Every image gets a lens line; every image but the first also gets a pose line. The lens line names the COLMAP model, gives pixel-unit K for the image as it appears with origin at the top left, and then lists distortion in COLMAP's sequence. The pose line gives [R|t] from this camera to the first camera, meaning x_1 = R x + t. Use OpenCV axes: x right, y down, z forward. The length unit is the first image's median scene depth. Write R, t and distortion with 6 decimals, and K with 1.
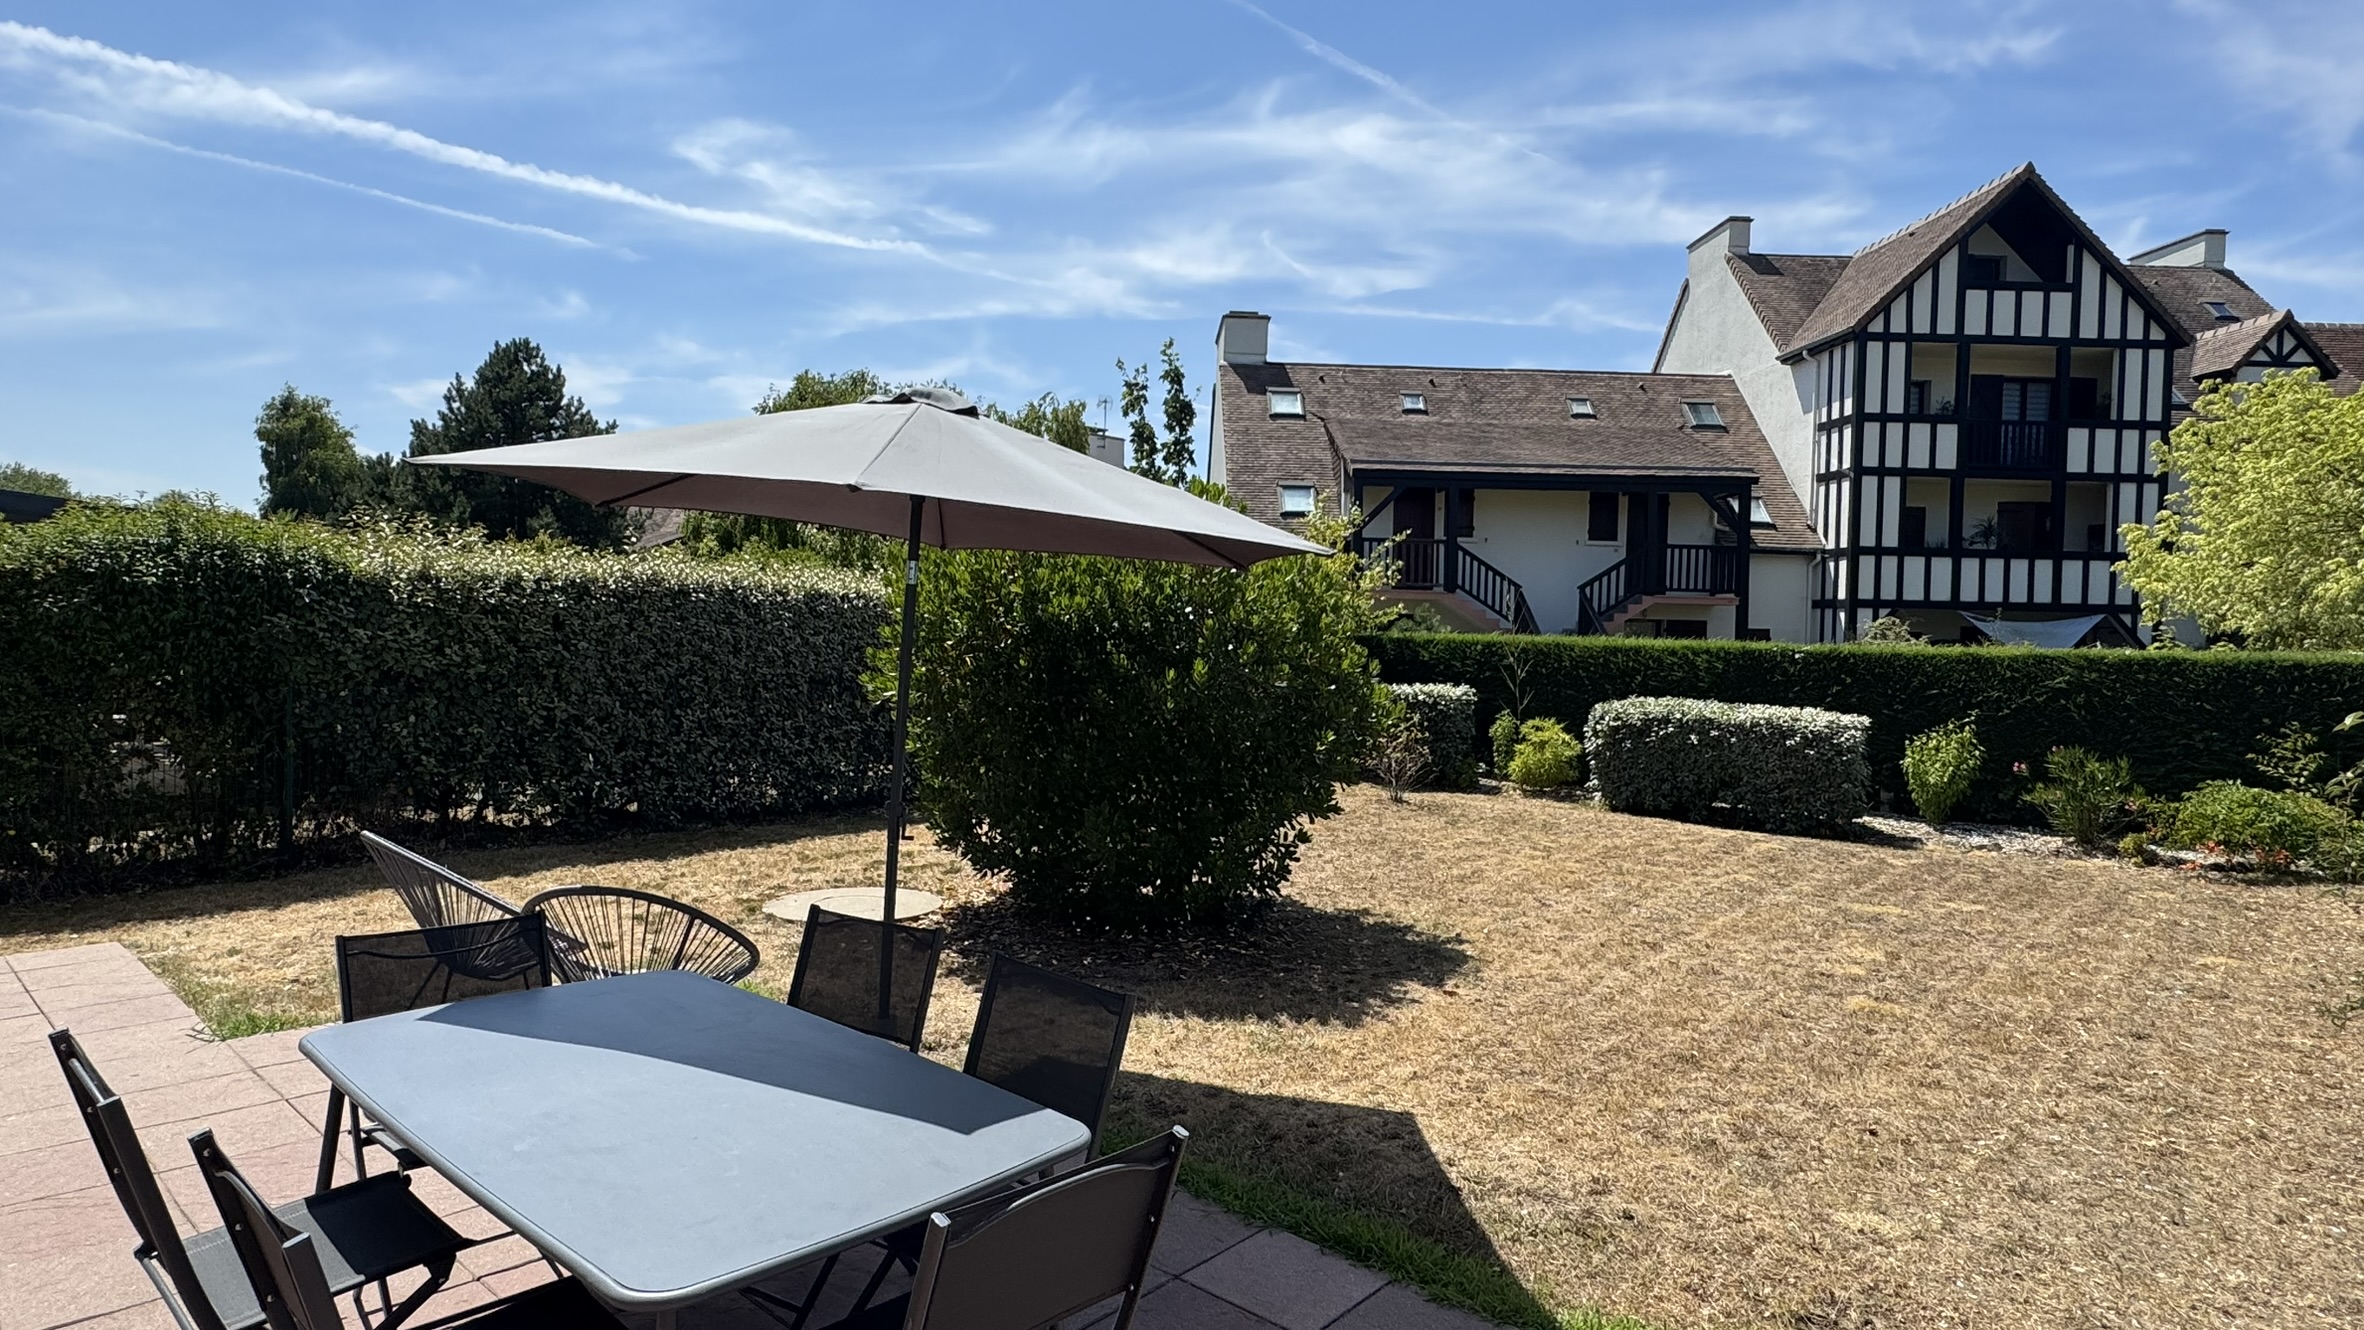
lens RADIAL K [[1252.1, 0, 1192.6], [0, 1252.1, 674.5], [0, 0, 1]] dist [0.006965, 0.000200]
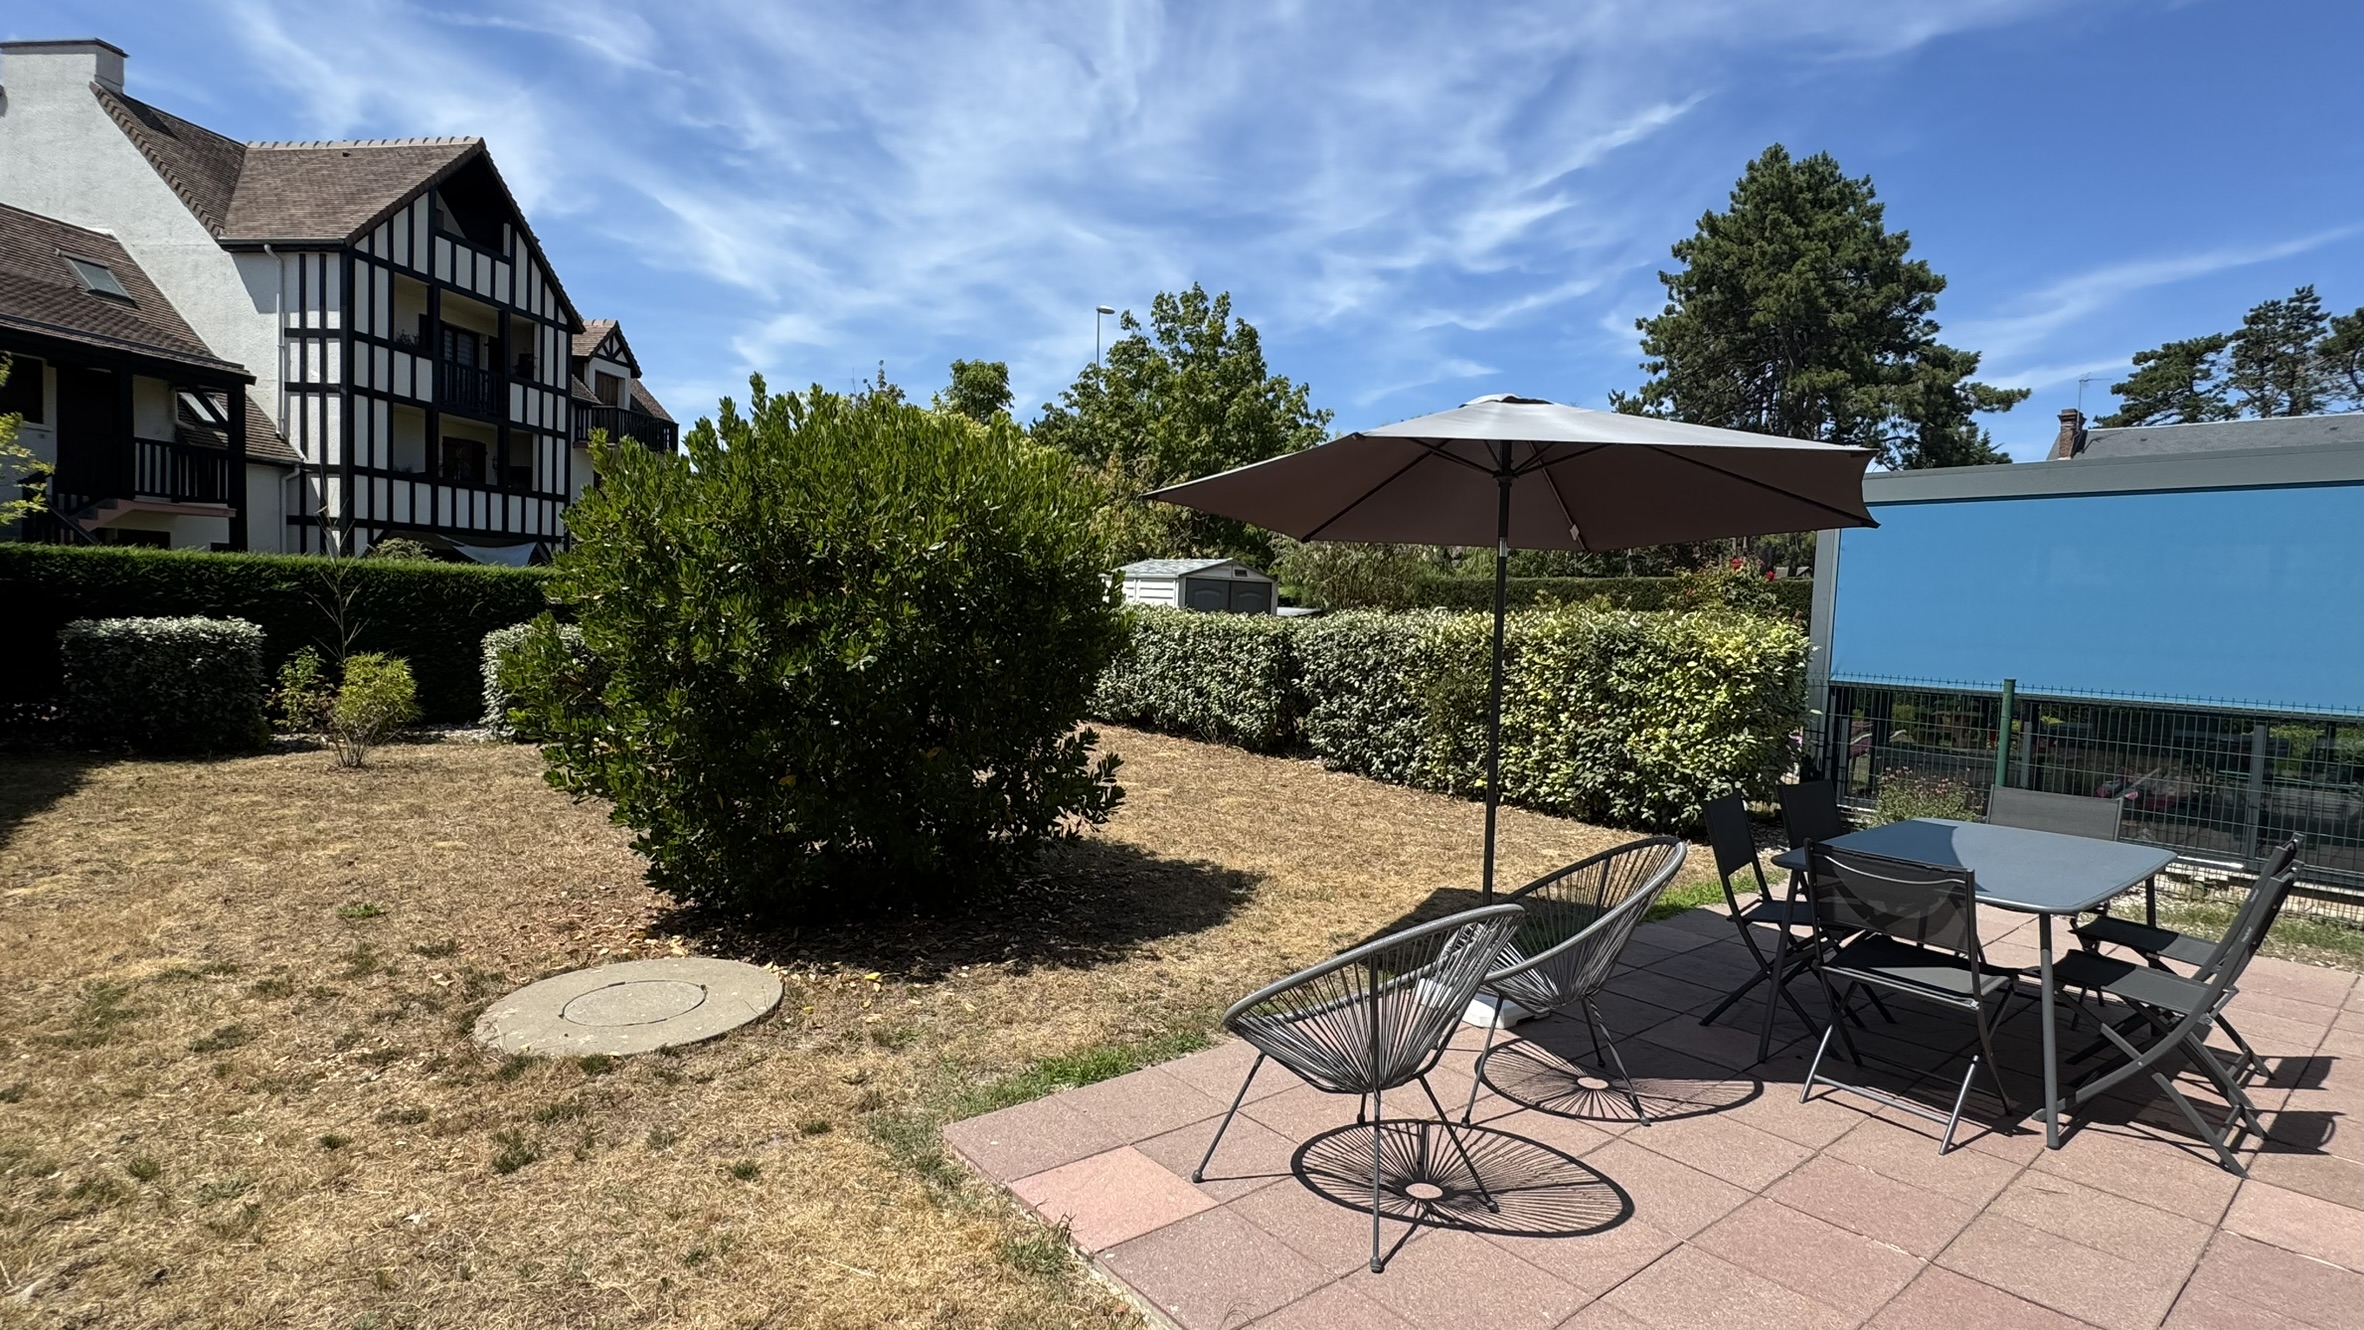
lens RADIAL K [[1114.9, 0, 1178.9], [0, 1114.9, 655.5], [0, 0, 1]] dist [0.003773, -0.000160]
pose [[0.186550, -0.063130, 0.980415, -0.226272], [-0.000018, 0.997933, 0.064261, -0.008358], [-0.982445, -0.012006, 0.186163, 0.187864]]
